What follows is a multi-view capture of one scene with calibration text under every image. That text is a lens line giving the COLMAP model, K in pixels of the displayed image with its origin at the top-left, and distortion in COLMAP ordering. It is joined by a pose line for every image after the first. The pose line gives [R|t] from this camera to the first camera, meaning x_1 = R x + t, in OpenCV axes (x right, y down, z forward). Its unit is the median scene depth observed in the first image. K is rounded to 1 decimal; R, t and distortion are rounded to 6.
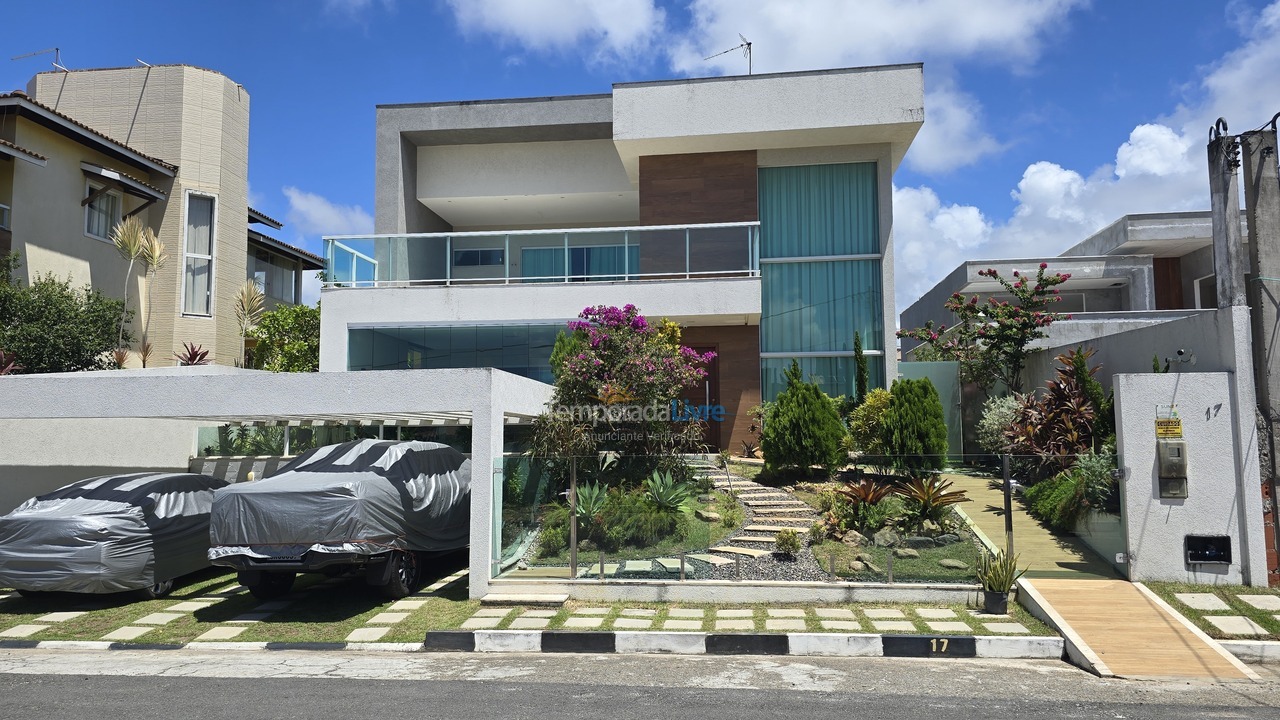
lens RADIAL K [[933.8, 0, 640.0], [0, 933.8, 360.0], [0, 0, 1]] dist [0.028502, -0.003857]
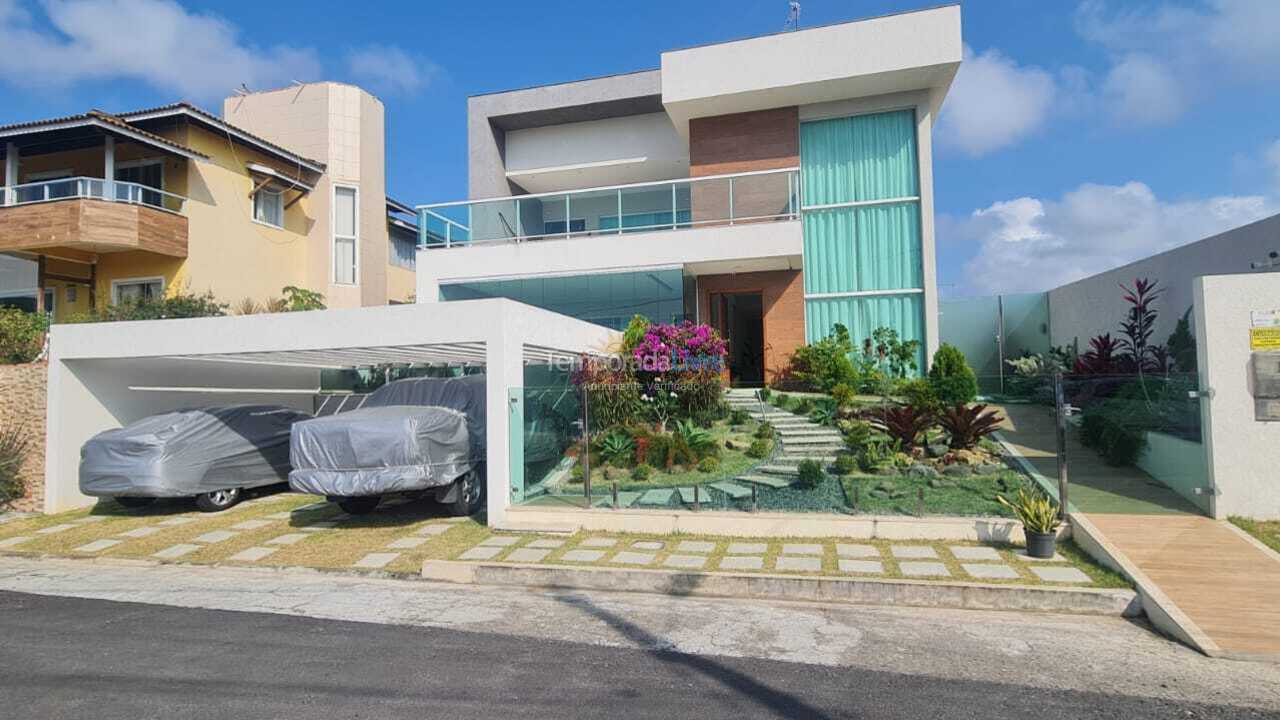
lens RADIAL K [[694.8, 0, 640.0], [0, 694.8, 360.0], [0, 0, 1]] dist [-0.000876, 0.000696]
pose [[0.989390, -0.017793, -0.144193, 0.055750], [0.023800, 0.998915, 0.040039, 0.029910], [0.143324, -0.043046, 0.988739, 0.173937]]
